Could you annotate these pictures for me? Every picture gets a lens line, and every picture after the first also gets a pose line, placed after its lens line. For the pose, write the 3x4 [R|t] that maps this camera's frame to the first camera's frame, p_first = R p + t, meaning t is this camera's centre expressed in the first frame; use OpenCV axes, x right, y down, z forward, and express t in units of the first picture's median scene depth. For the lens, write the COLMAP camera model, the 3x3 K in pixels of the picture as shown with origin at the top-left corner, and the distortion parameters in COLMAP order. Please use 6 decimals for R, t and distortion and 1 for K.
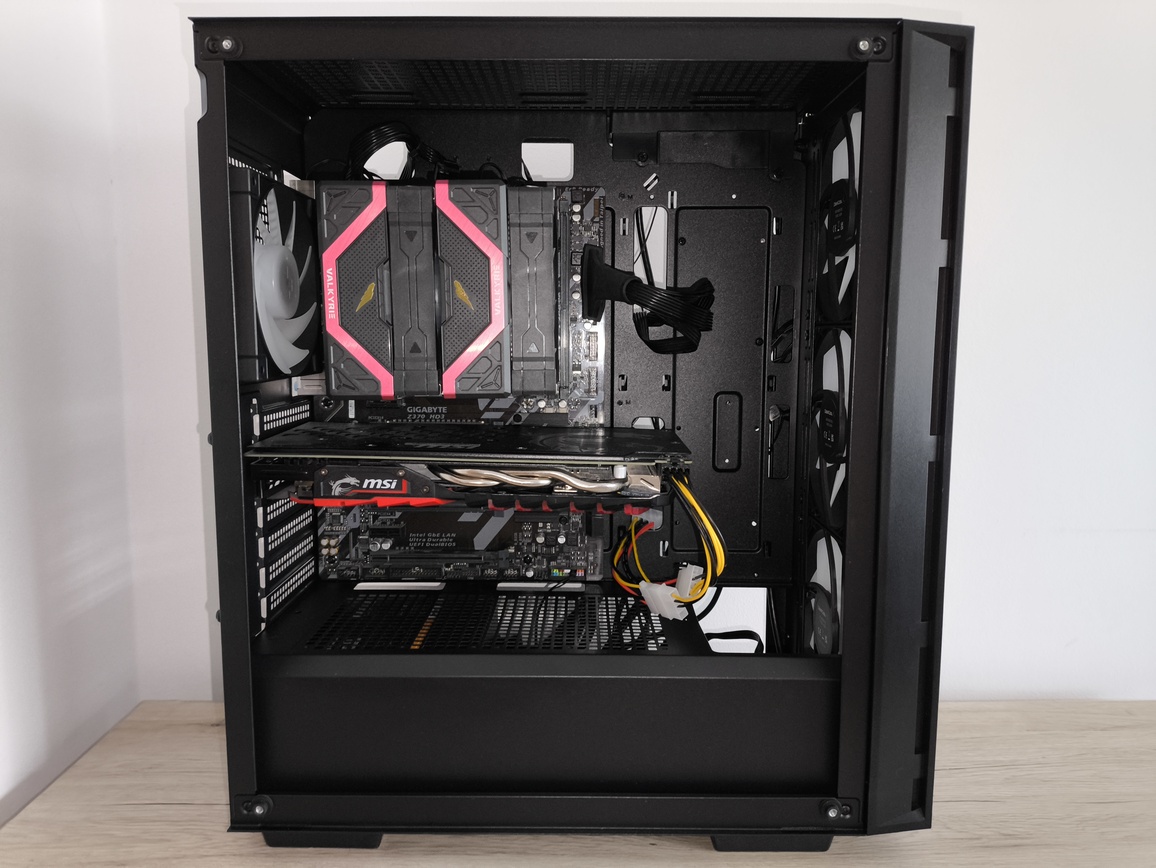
lens RADIAL K [[854.9, 0, 578.0], [0, 854.9, 434.0], [0, 0, 1]] dist [0.057793, -0.080018]
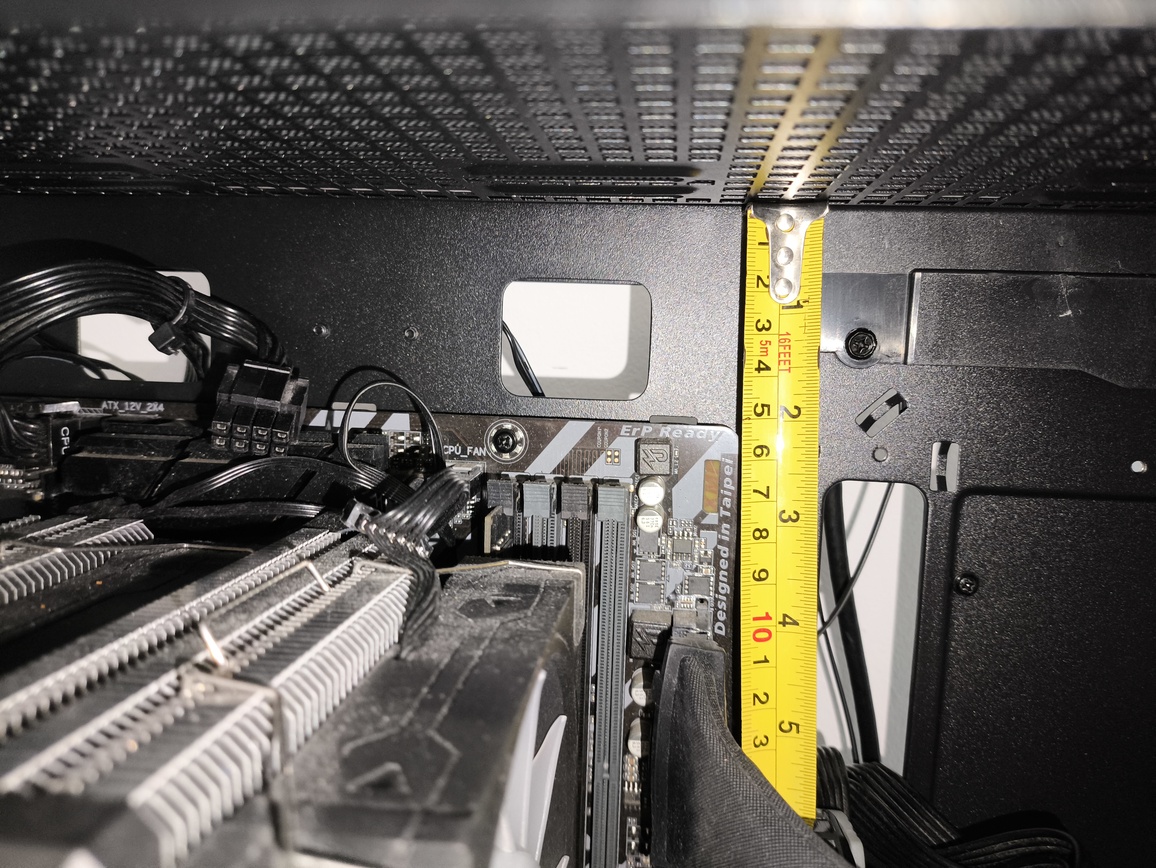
lens RADIAL K [[872.3, 0, 578.0], [0, 872.3, 434.0], [0, 0, 1]] dist [0.036393, -0.065653]
pose [[0.993748, 0.039269, -0.104517, 0.004498], [-0.037742, 0.999150, 0.016551, -0.290429], [0.105078, -0.012503, 0.994385, 0.661344]]
